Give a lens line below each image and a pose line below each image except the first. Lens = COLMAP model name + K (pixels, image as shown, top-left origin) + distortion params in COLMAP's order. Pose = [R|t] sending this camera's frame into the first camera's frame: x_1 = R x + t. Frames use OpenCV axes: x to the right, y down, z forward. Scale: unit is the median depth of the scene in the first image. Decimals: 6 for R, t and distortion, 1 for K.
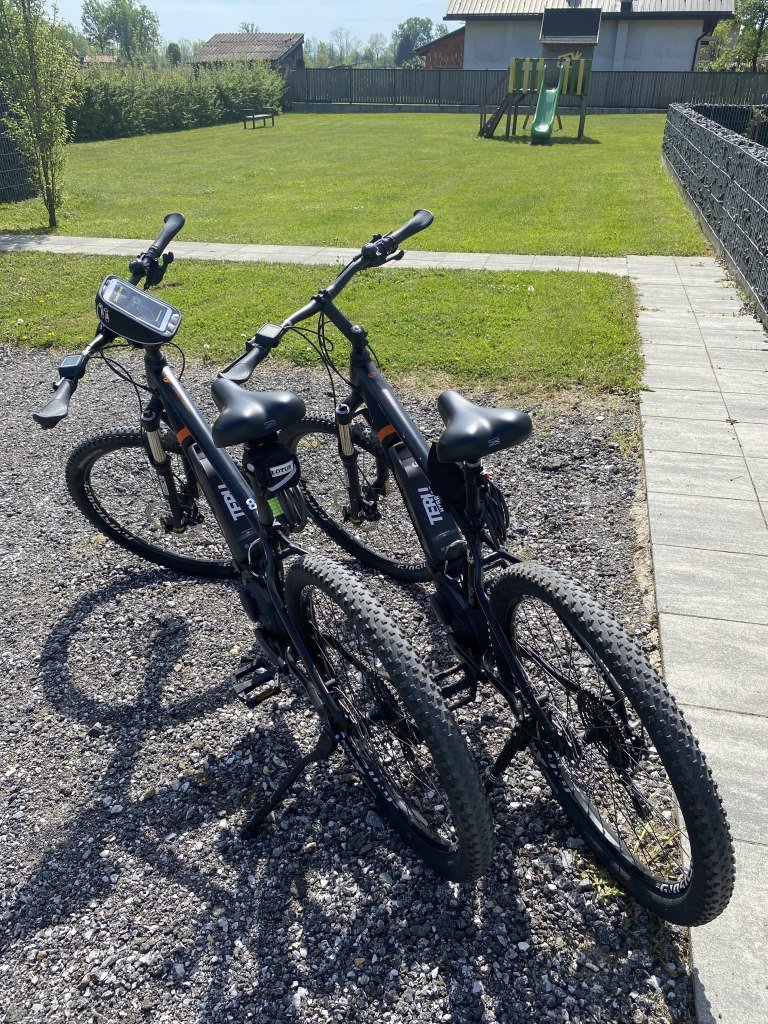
lens RADIAL K [[761.0, 0, 382.3], [0, 761.0, 524.3], [0, 0, 1]] dist [0.004239, -0.006511]
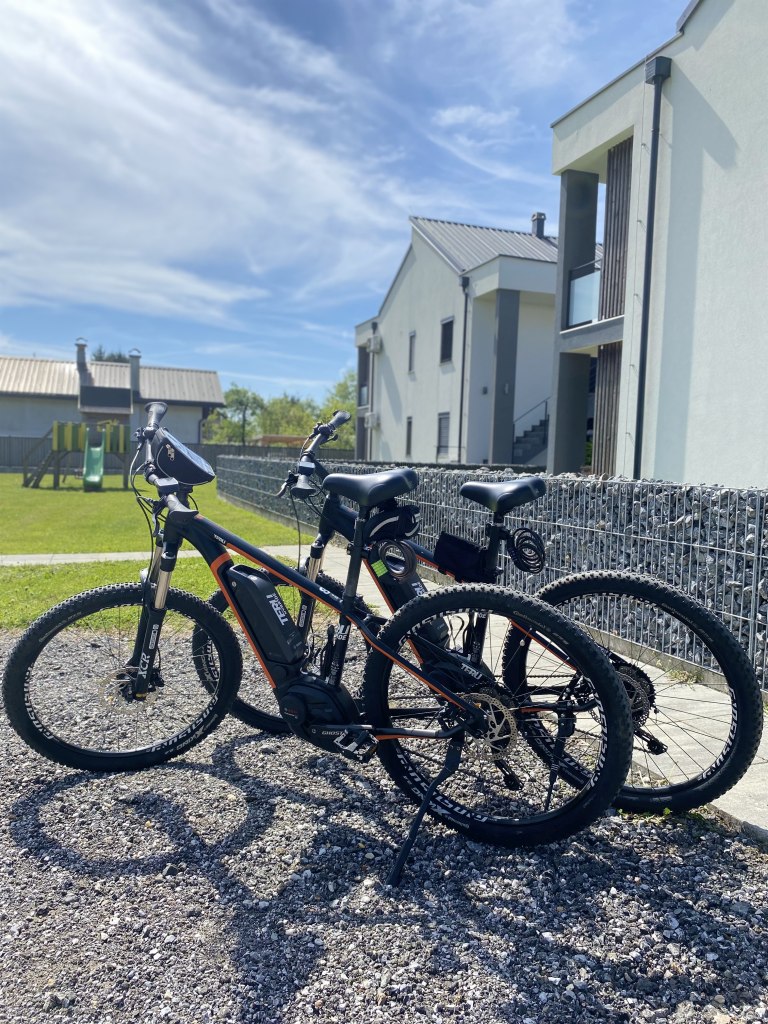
lens RADIAL K [[770.2, 0, 381.1], [0, 770.2, 514.2], [0, 0, 1]] dist [0.003281, -0.005943]
pose [[0.840142, -0.022157, 0.541913, -0.549609], [0.253644, 0.899220, -0.356465, 0.234103], [-0.479401, 0.436934, 0.761093, -0.022814]]
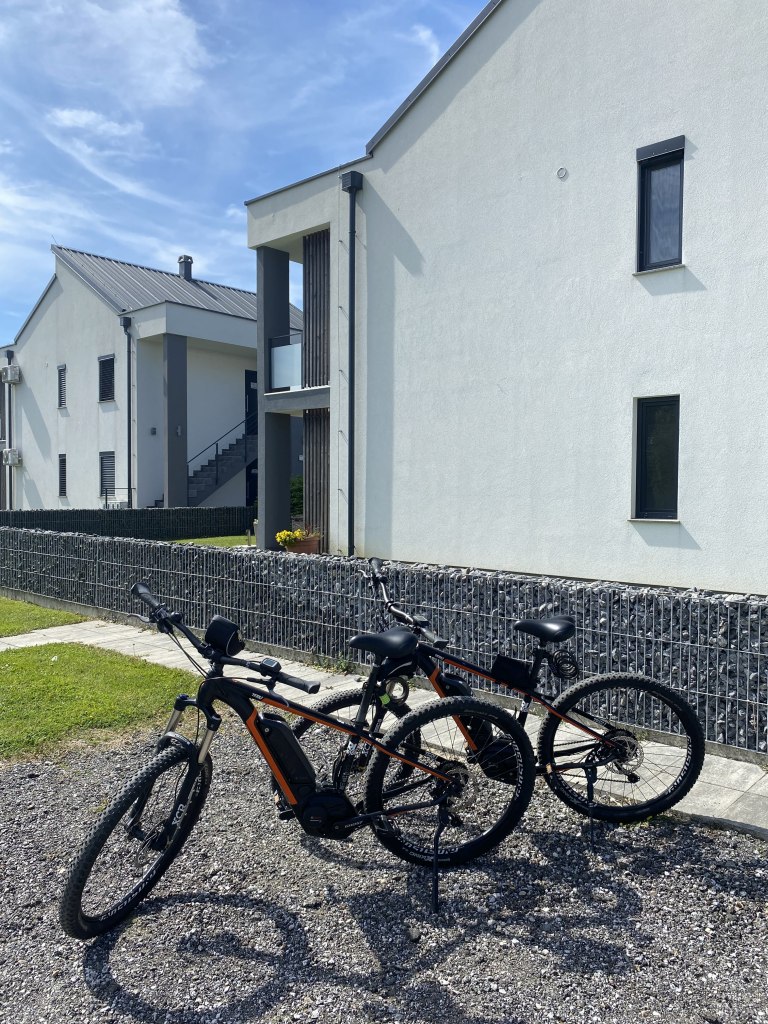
lens RADIAL K [[761.0, 0, 382.3], [0, 761.0, 524.3], [0, 0, 1]] dist [0.004239, -0.006511]
pose [[0.486695, -0.041433, 0.872589, -1.231038], [0.434136, 0.878265, -0.200441, -0.092656], [-0.758059, 0.476376, 0.445435, 0.131360]]
